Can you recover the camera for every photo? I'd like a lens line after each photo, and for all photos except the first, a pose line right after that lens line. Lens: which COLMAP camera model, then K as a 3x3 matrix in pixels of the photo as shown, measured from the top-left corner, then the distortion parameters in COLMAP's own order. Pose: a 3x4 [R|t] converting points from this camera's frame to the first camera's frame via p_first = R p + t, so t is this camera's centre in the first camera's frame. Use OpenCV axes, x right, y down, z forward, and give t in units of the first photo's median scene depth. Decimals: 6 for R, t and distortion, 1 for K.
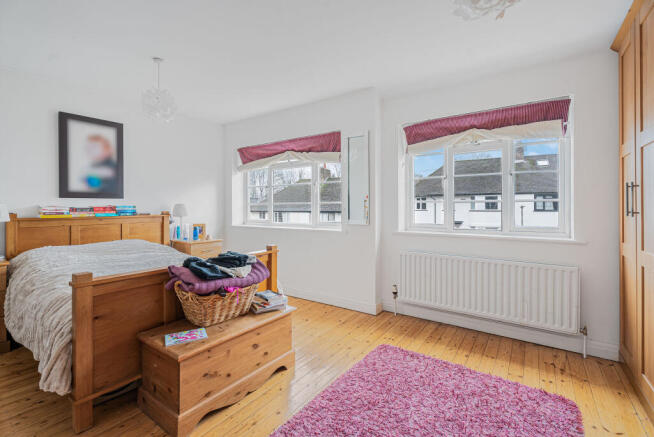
lens RADIAL K [[294.8, 0, 326.2], [0, 294.8, 206.8], [0, 0, 1]] dist [0.000694, 0.000005]
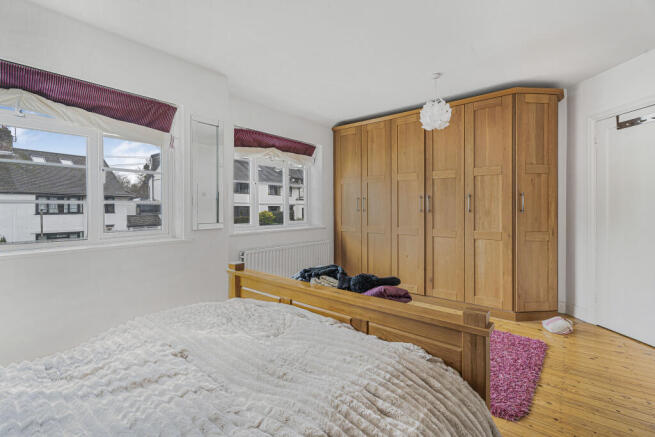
lens RADIAL K [[295.2, 0, 326.7], [0, 295.2, 206.8], [0, 0, 1]] dist [0.000694, 0.000005]
pose [[0.064356, 0.004254, 0.997918, -0.424331], [0.005242, 0.999976, -0.004601, 0.001469], [-0.997913, 0.005527, 0.064332, 0.372888]]
